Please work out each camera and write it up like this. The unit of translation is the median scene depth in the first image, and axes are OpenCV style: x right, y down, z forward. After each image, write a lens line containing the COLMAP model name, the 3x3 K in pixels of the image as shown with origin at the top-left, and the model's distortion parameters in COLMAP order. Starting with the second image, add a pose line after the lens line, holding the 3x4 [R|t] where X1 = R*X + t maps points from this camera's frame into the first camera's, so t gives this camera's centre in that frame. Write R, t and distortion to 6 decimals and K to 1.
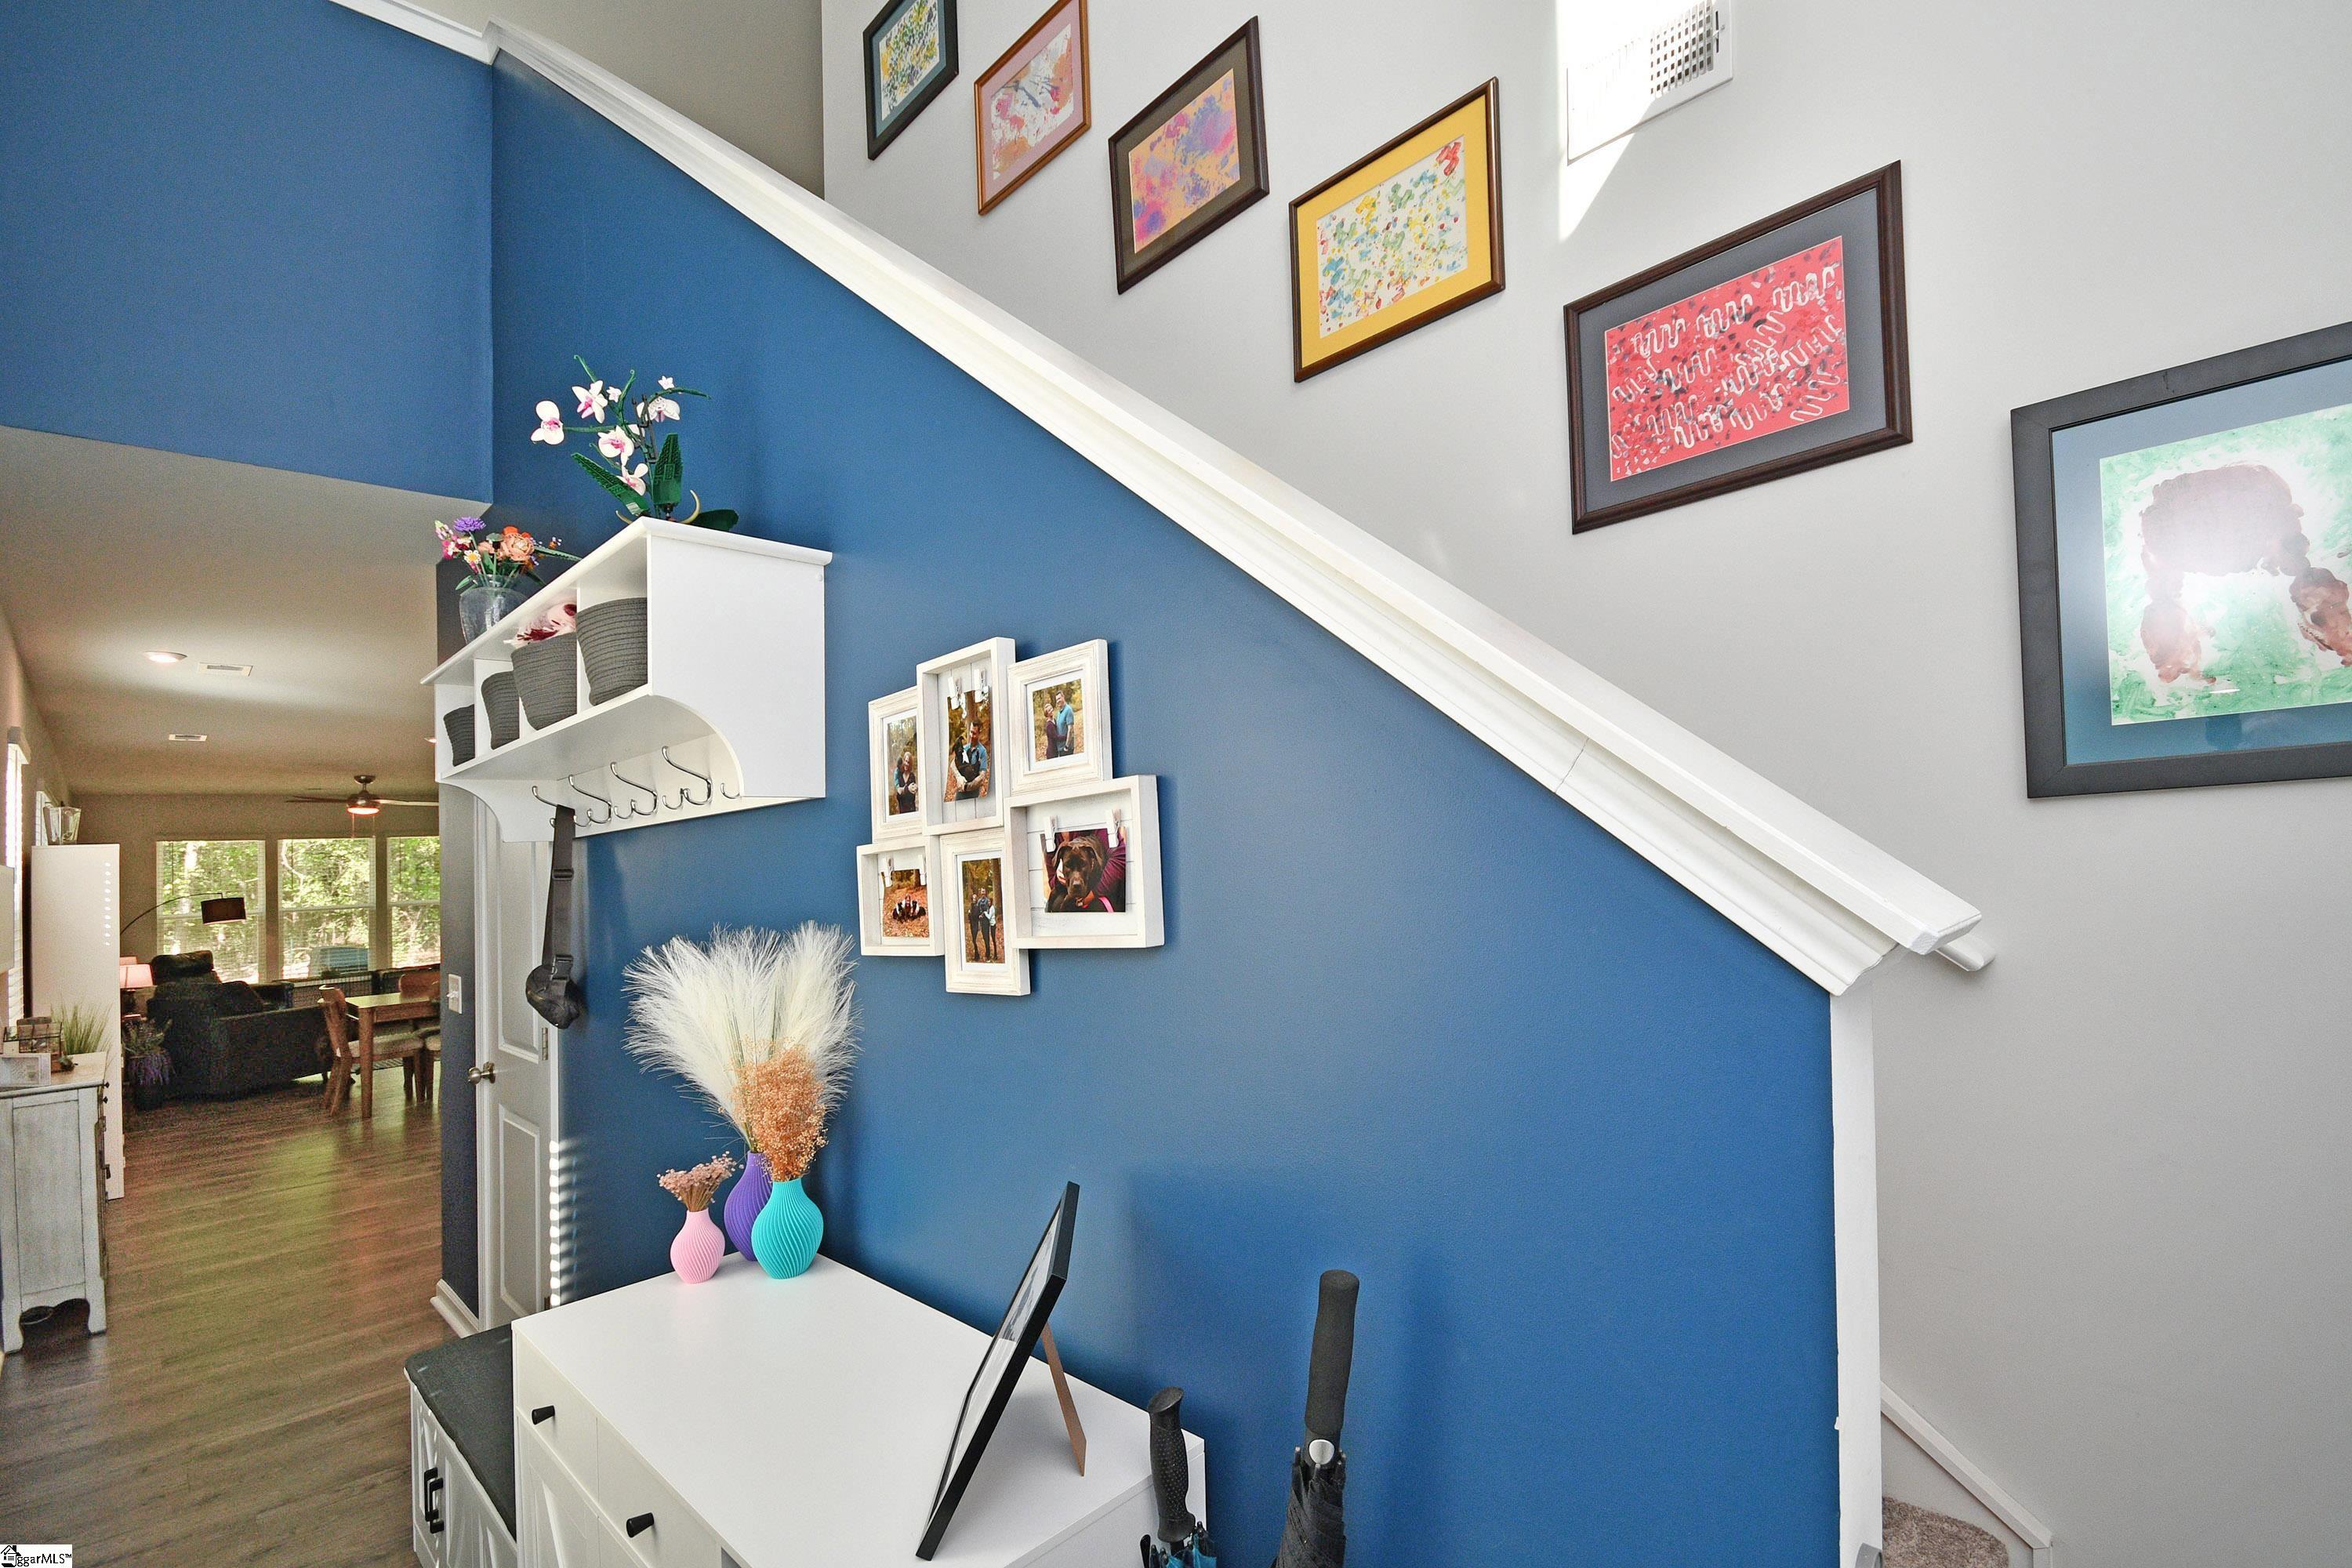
lens RADIAL K [[1028.1, 0, 1193.5], [0, 1028.1, 788.2], [0, 0, 1]] dist [0.014477, -0.000236]
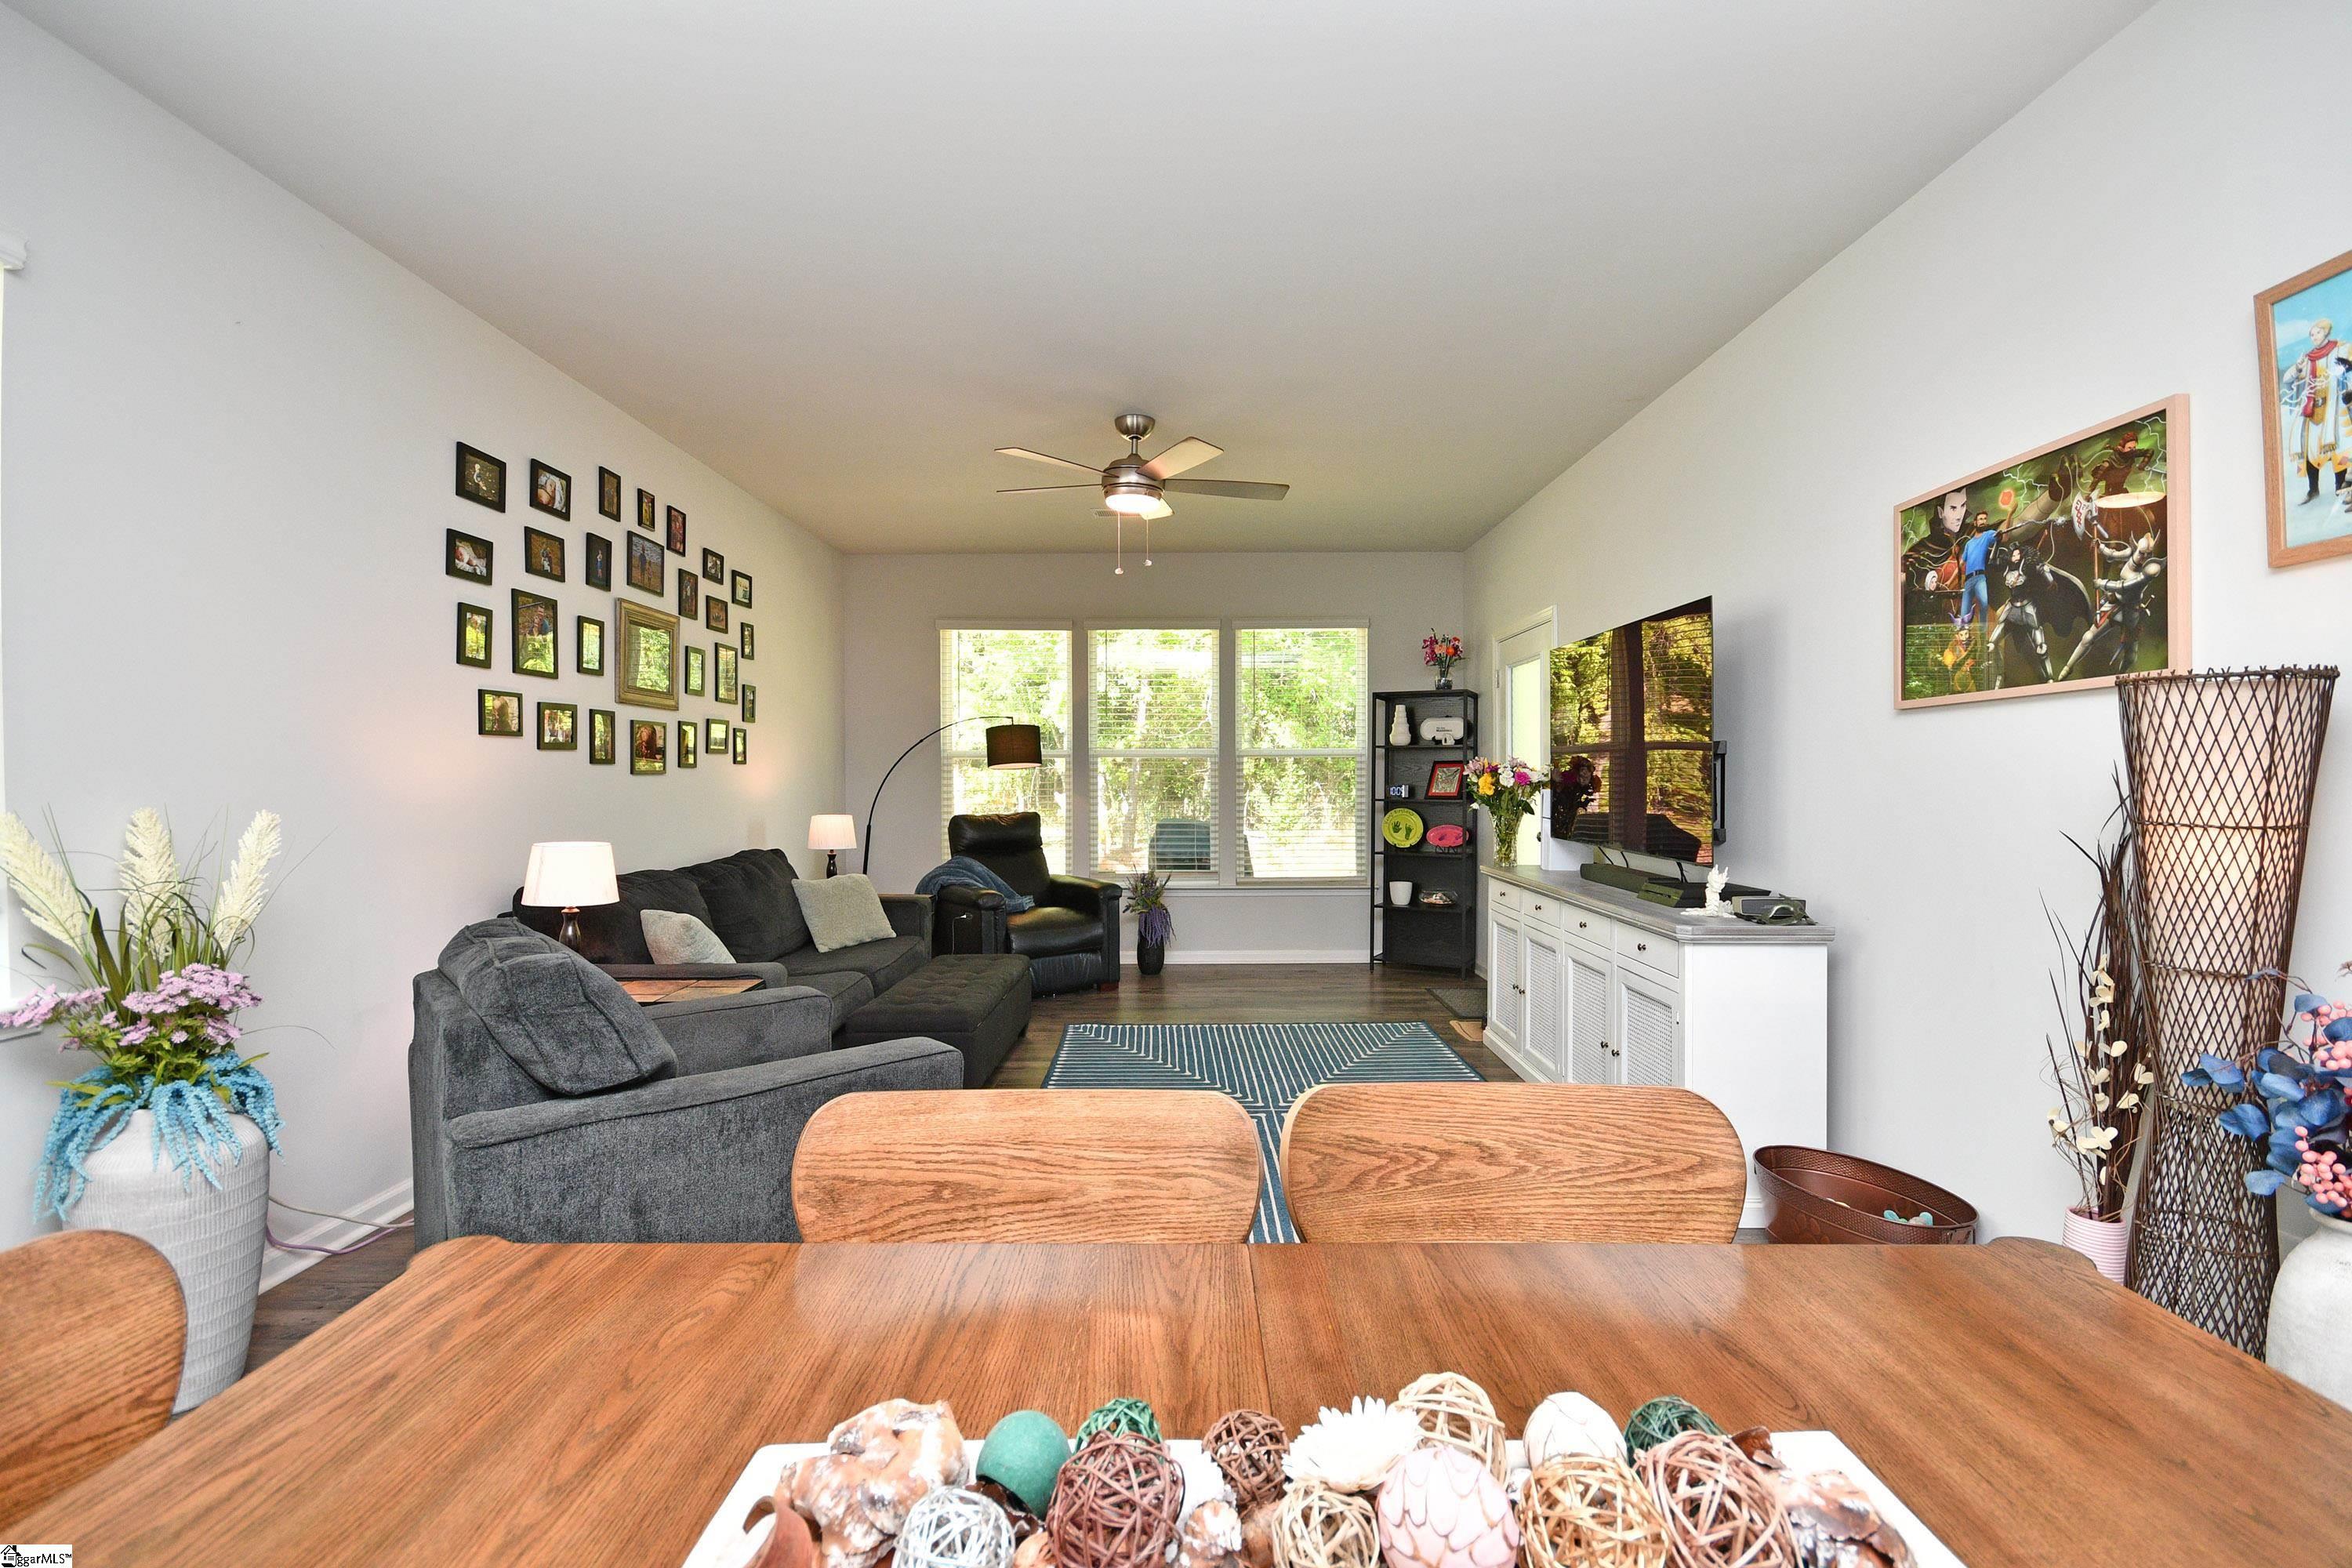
lens RADIAL K [[1028.1, 0, 1193.5], [0, 1028.1, 788.2], [0, 0, 1]] dist [0.014477, -0.000236]
pose [[0.697309, 0.058605, -0.714371, -0.456540], [0.009809, 0.995778, 0.091266, 0.090050], [0.716703, -0.070648, 0.693790, 0.681806]]
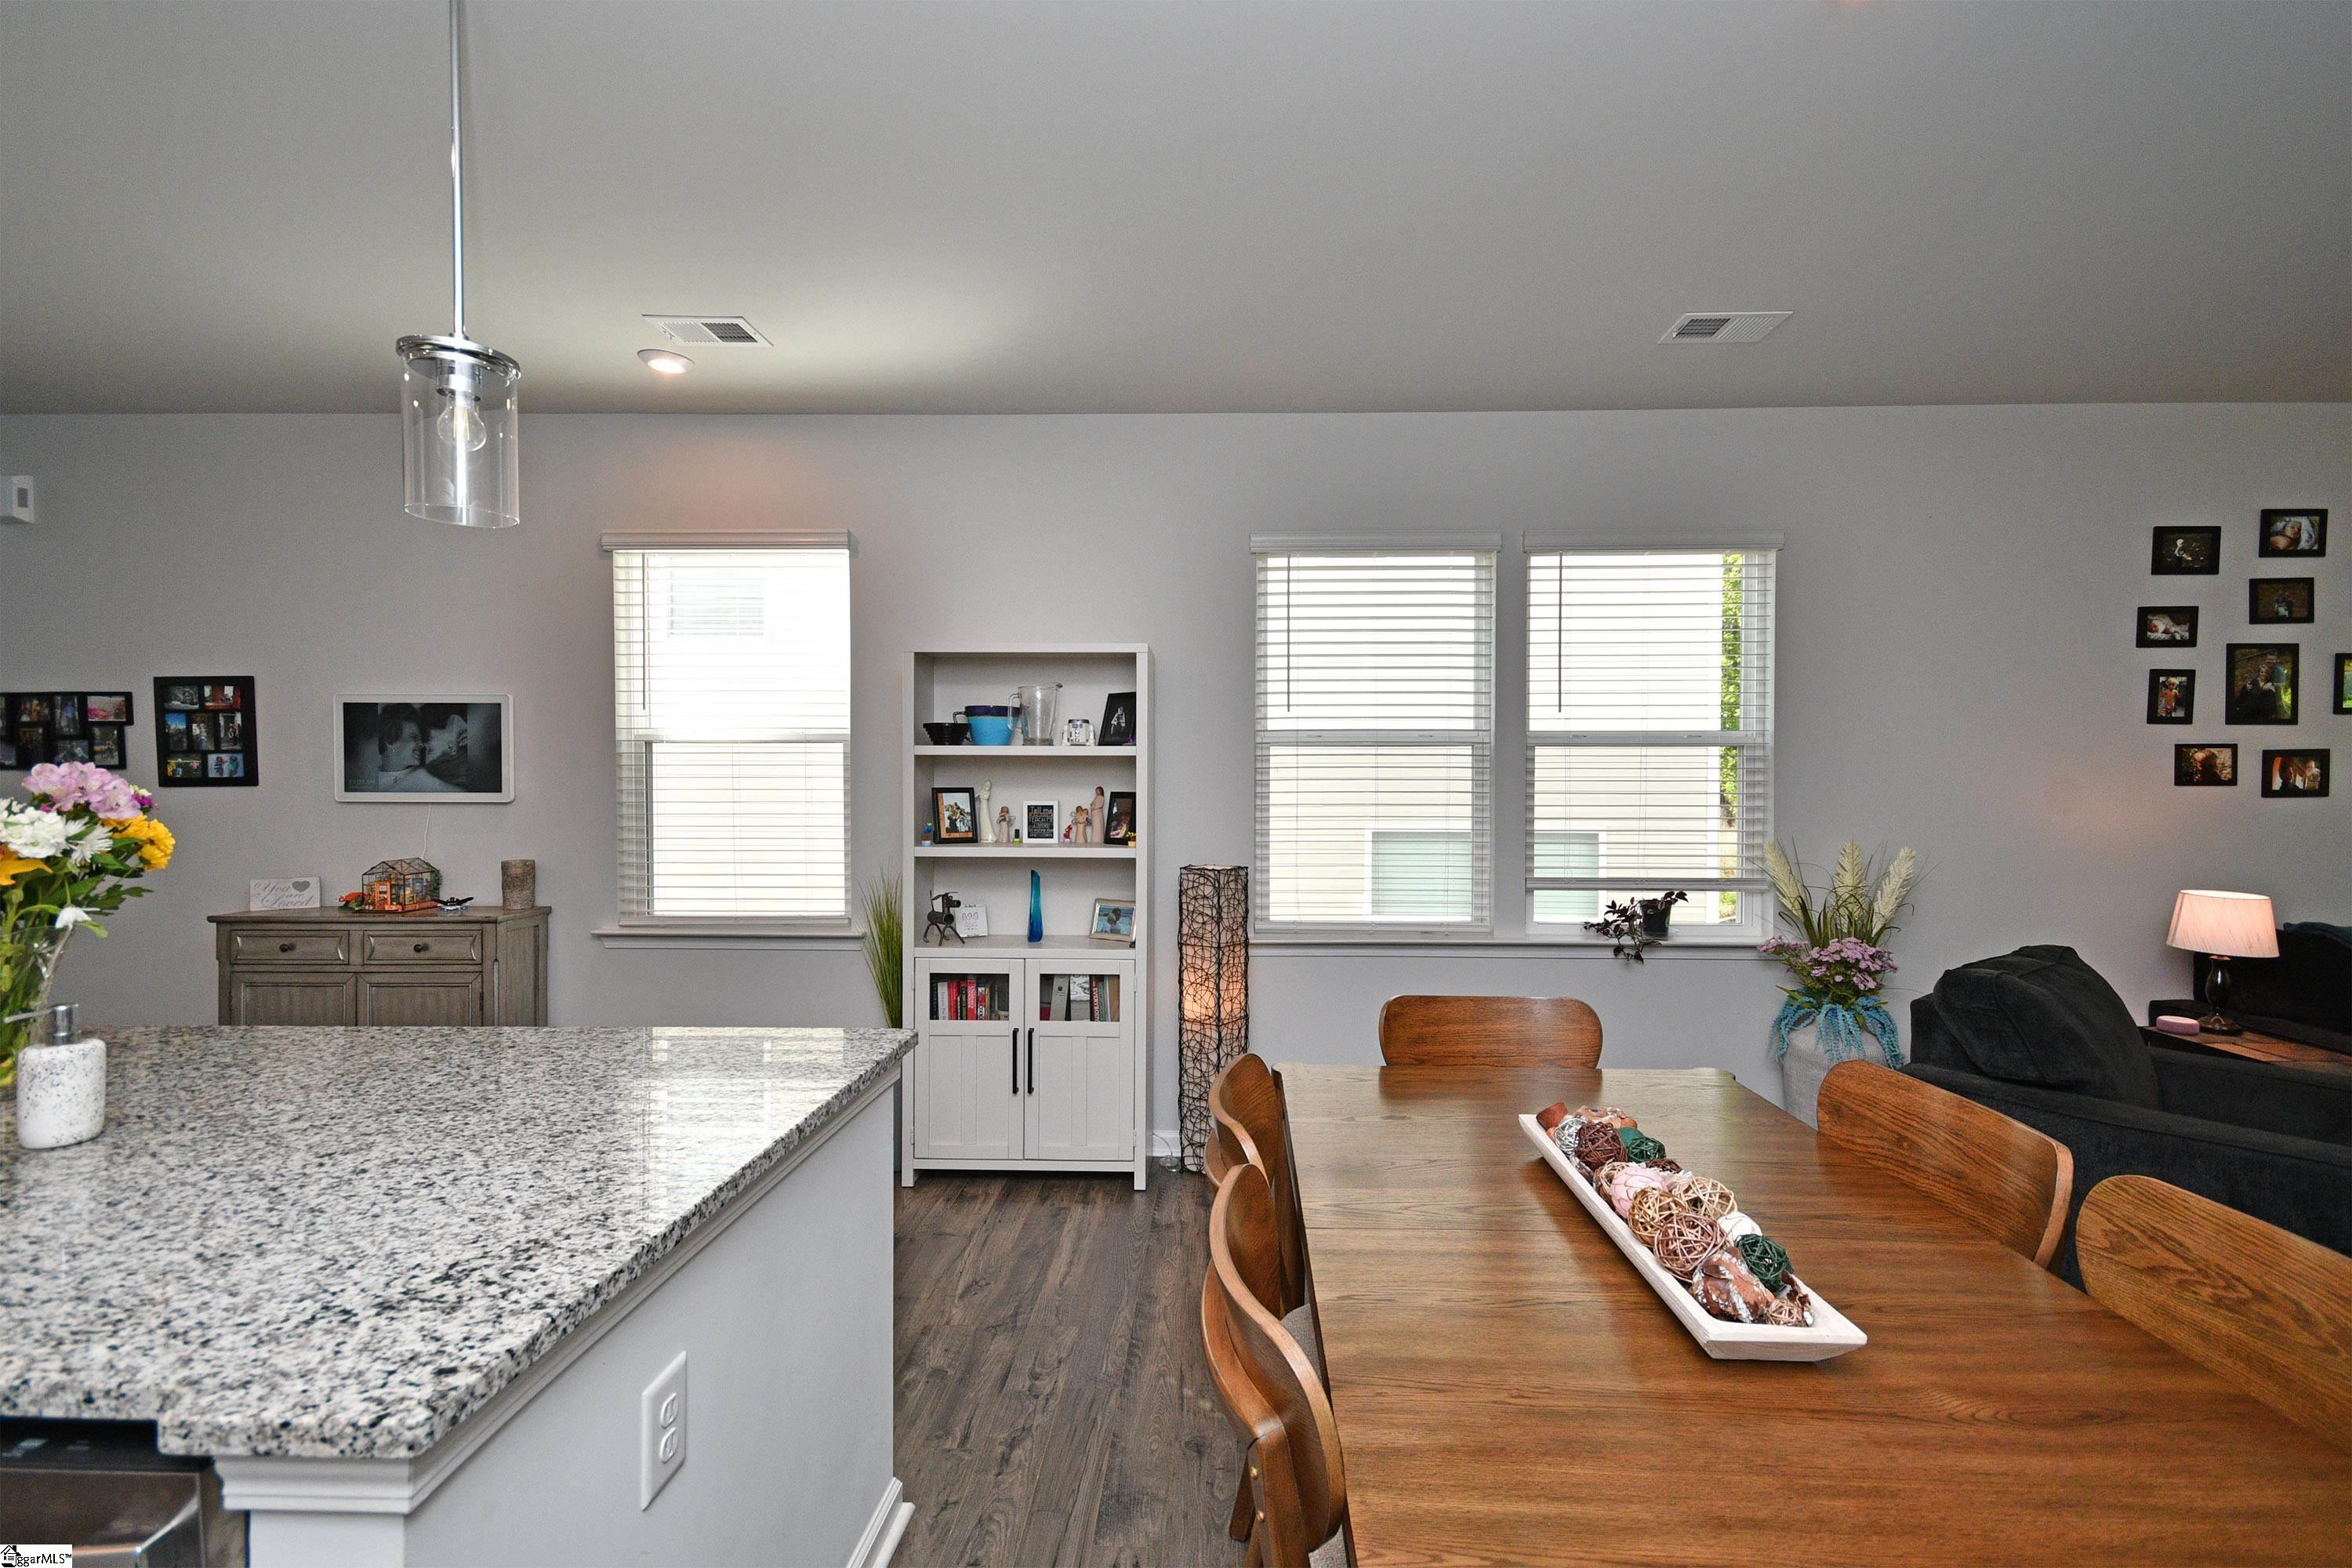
lens RADIAL K [[1028.1, 0, 1193.5], [0, 1028.1, 788.2], [0, 0, 1]] dist [0.014477, -0.000236]
pose [[-0.741543, 0.054684, -0.668673, -0.364267], [0.074793, 0.997198, -0.001393, 0.078081], [0.666723, -0.051045, -0.743555, 0.779317]]
